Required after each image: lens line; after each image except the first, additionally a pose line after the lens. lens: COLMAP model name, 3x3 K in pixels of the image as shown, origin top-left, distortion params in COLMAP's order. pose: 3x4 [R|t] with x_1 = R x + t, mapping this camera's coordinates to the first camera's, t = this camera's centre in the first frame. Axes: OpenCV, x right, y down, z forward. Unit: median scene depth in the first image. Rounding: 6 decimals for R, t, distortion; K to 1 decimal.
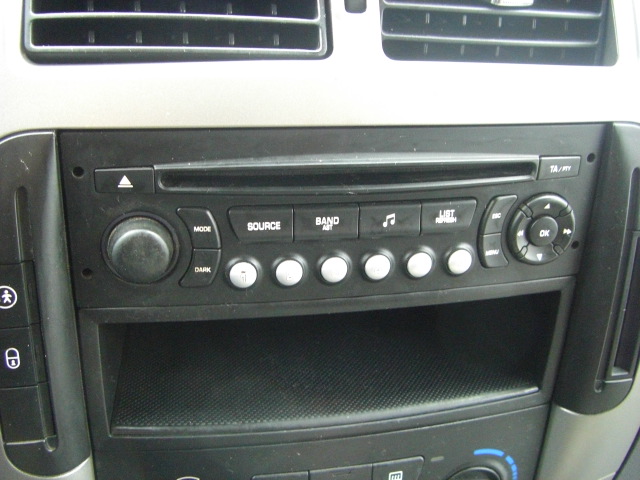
lens RADIAL K [[721.3, 0, 302.8], [0, 721.3, 237.7], [0, 0, 1]] dist [-0.211088, 0.222256]
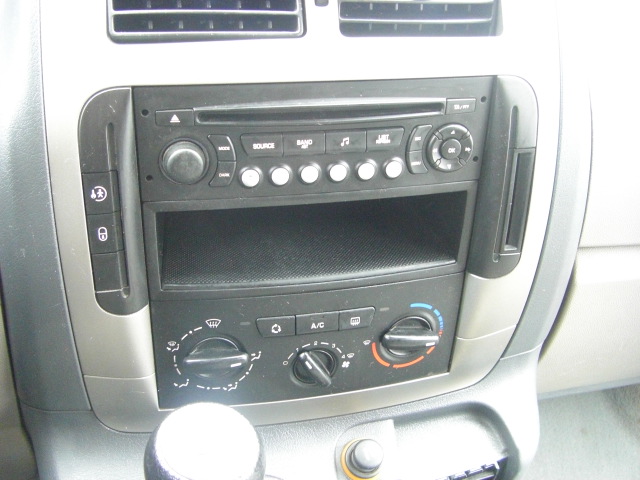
lens RADIAL K [[721.3, 0, 302.8], [0, 721.3, 237.7], [0, 0, 1]] dist [-0.211088, 0.222256]
pose [[0.999825, -0.012145, 0.014256, 0.005528], [0.010789, 0.995733, 0.091644, 0.037116], [-0.015308, -0.091474, 0.995690, -0.526163]]
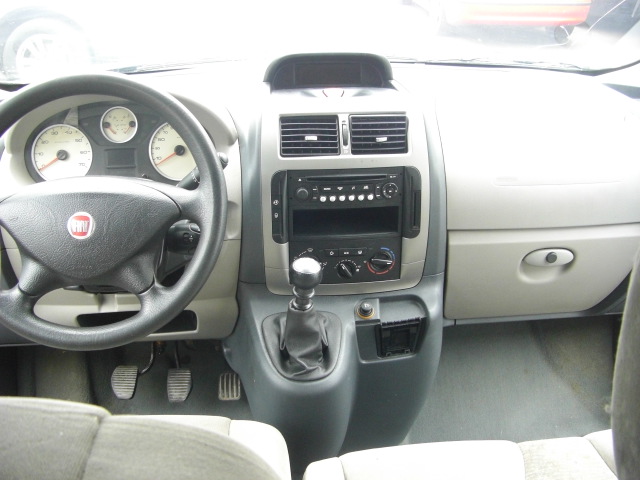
lens RADIAL K [[721.3, 0, 302.8], [0, 721.3, 237.7], [0, 0, 1]] dist [-0.211088, 0.222256]
pose [[0.991183, 0.001326, -0.132494, 0.411613], [-0.005172, 0.999575, -0.028689, 0.434666], [0.132399, 0.029121, 0.990769, -3.689477]]
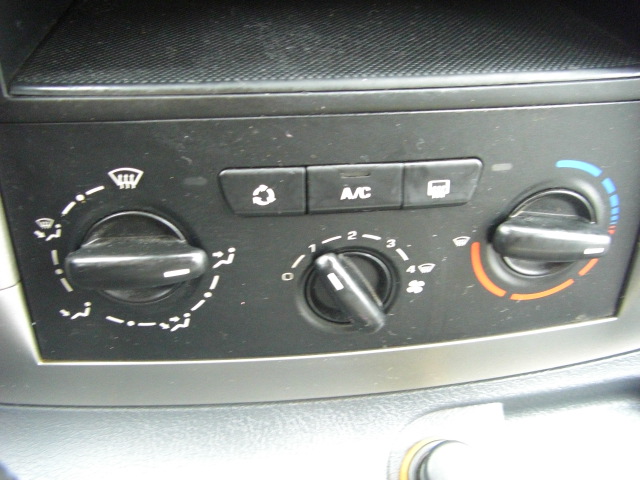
lens RADIAL K [[721.3, 0, 302.8], [0, 721.3, 237.7], [0, 0, 1]] dist [-0.211088, 0.222256]
pose [[0.995590, 0.016430, -0.092359, 0.077421], [-0.003803, 0.990803, 0.135262, 0.340117], [0.093732, -0.134314, 0.986496, 0.361112]]
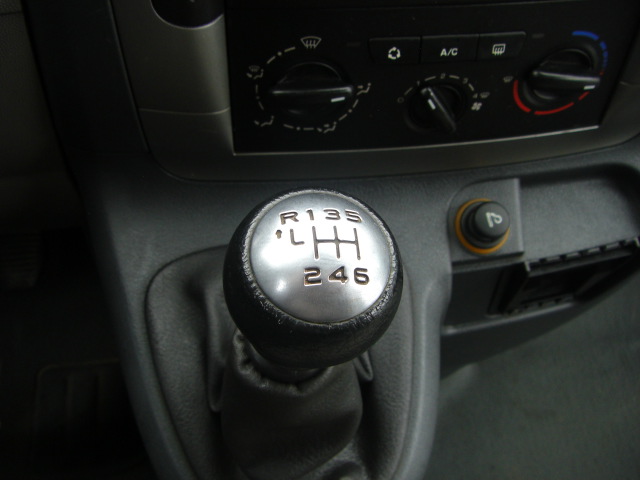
lens RADIAL K [[721.3, 0, 302.8], [0, 721.3, 237.7], [0, 0, 1]] dist [-0.211088, 0.222256]
pose [[0.997531, 0.038995, -0.058408, -0.108519], [-0.009416, 0.898434, 0.439008, 0.148753], [0.069595, -0.437374, 0.896583, -0.134263]]
